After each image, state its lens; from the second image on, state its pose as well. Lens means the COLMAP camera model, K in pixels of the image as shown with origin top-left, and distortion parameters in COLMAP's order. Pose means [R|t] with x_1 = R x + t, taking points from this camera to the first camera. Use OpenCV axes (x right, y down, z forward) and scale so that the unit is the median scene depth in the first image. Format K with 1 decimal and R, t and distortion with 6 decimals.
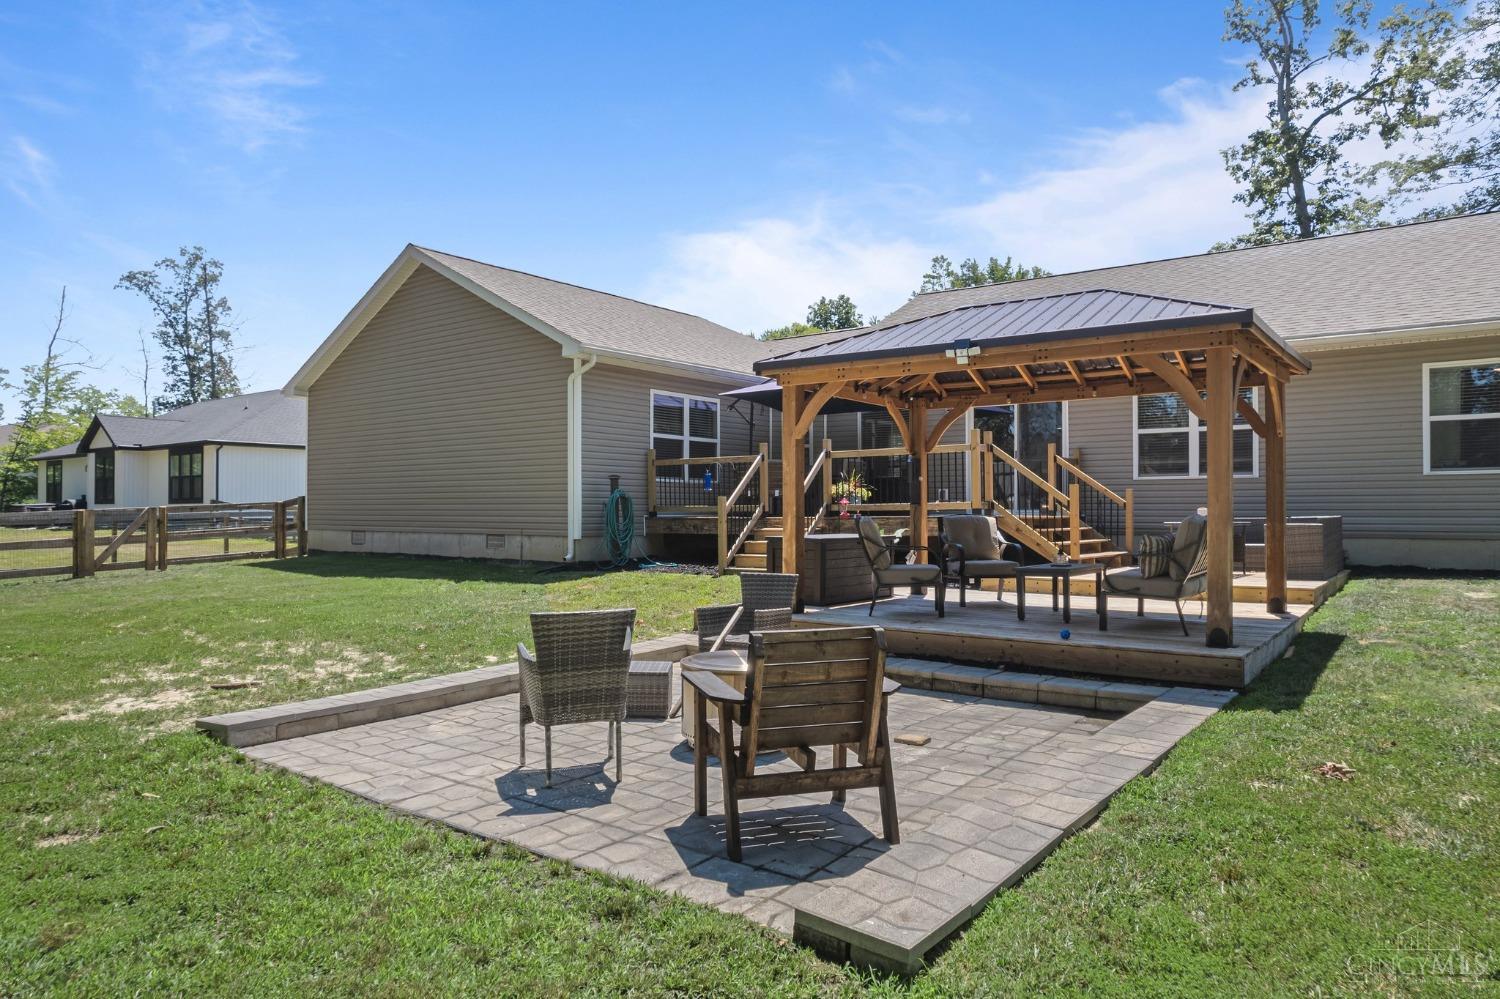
lens RADIAL K [[927.6, 0, 746.5], [0, 927.6, 541.9], [0, 0, 1]] dist [-0.043056, 0.000792]
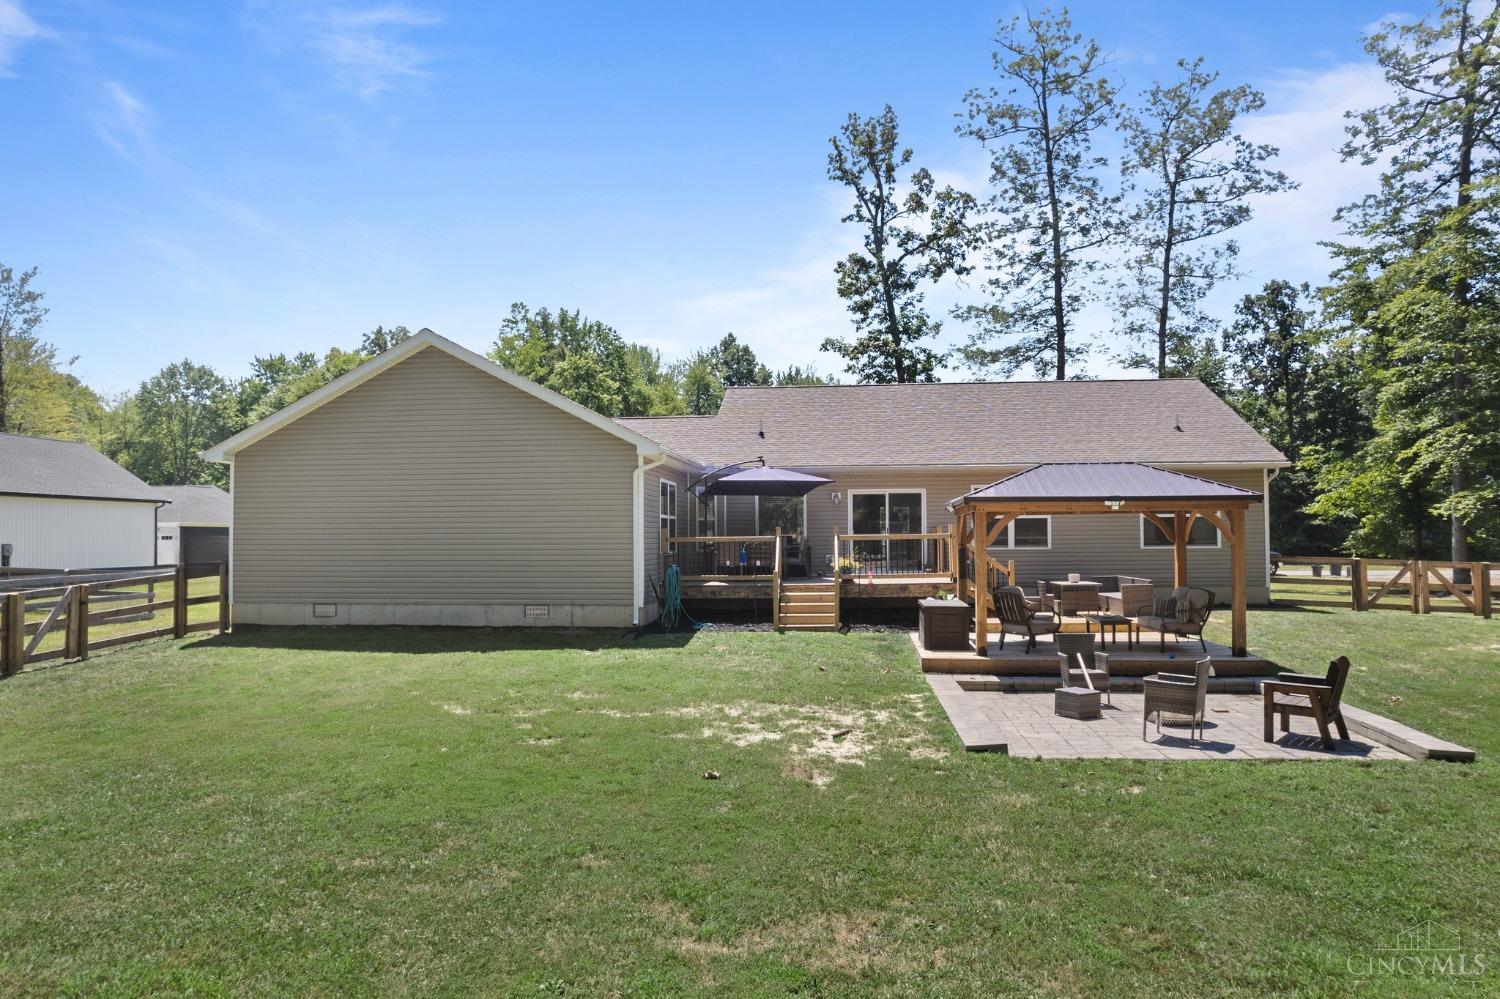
lens RADIAL K [[956.9, 0, 758.3], [0, 956.9, 518.7], [0, 0, 1]] dist [-0.023303, 0.000879]
pose [[0.853736, 0.009996, 0.520610, -0.573078], [0.022487, 0.998175, -0.056042, -0.036068], [-0.520220, 0.059551, 0.851953, -0.099214]]
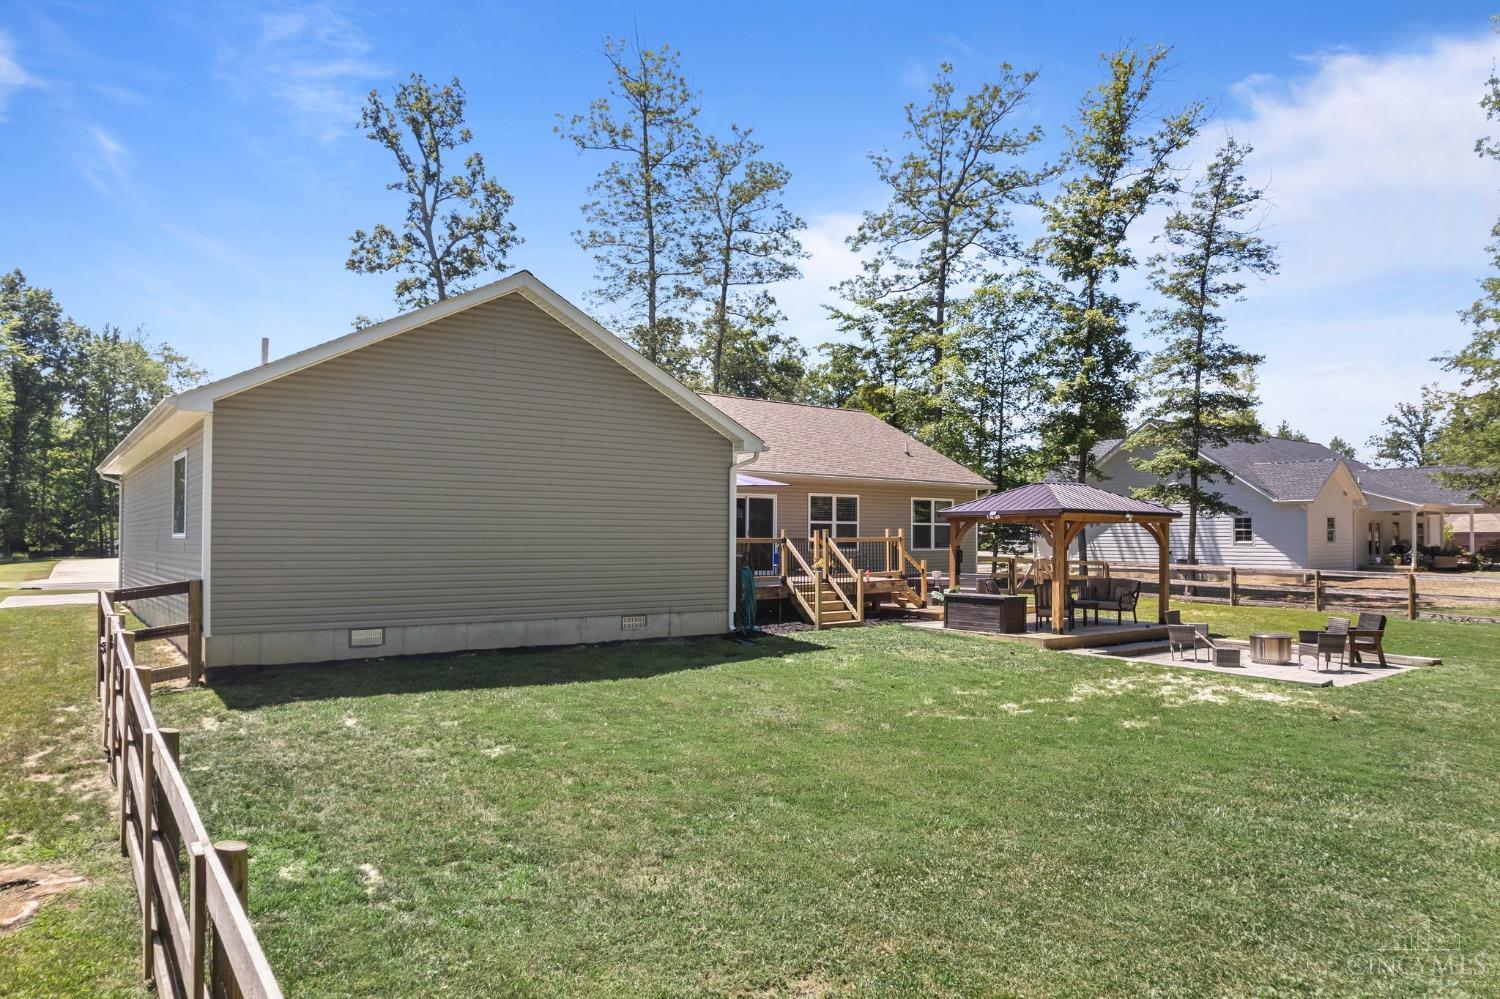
lens RADIAL K [[969.6, 0, 778.8], [0, 969.6, 503.8], [0, 0, 1]] dist [0.004784, 0.001367]
pose [[0.280496, 0.041096, 0.958975, -1.074059], [0.038507, 0.997797, -0.054023, -0.055911], [-0.959082, 0.052081, 0.278296, 0.512066]]
